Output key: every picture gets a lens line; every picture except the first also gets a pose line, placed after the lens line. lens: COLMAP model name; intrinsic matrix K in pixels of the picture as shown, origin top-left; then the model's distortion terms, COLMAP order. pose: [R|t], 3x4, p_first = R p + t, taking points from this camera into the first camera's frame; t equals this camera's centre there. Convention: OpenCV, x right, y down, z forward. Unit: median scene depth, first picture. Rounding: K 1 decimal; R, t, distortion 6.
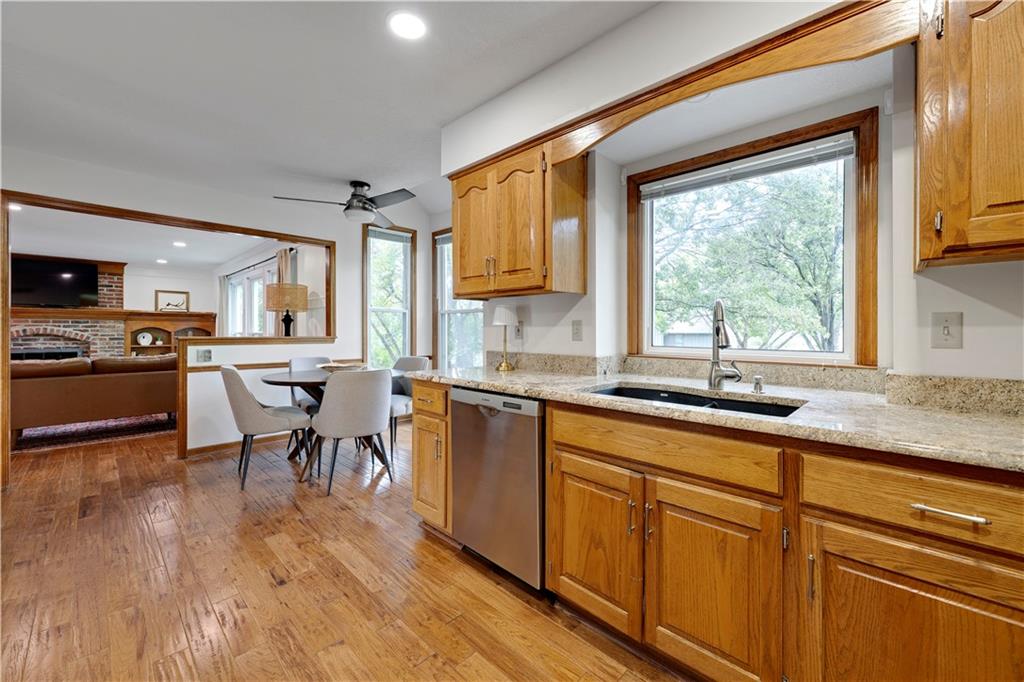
lens RADIAL K [[410.0, 0, 511.4], [0, 410.0, 333.8], [0, 0, 1]] dist [-0.001256, 0.000352]
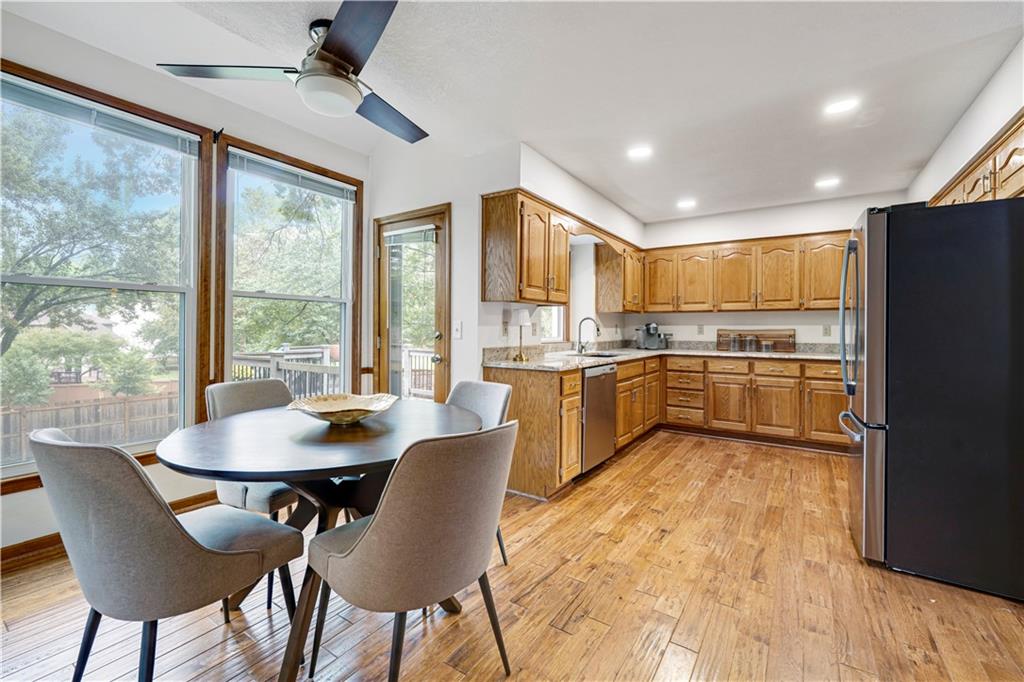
lens RADIAL K [[429.2, 0, 513.1], [0, 429.2, 327.4], [0, 0, 1]] dist [-0.001378, 0.000113]
pose [[-0.177526, -0.002371, 0.984113, -1.725577], [-0.001290, 0.999997, 0.002176, -0.021968], [-0.984115, -0.000883, -0.177528, 1.641900]]
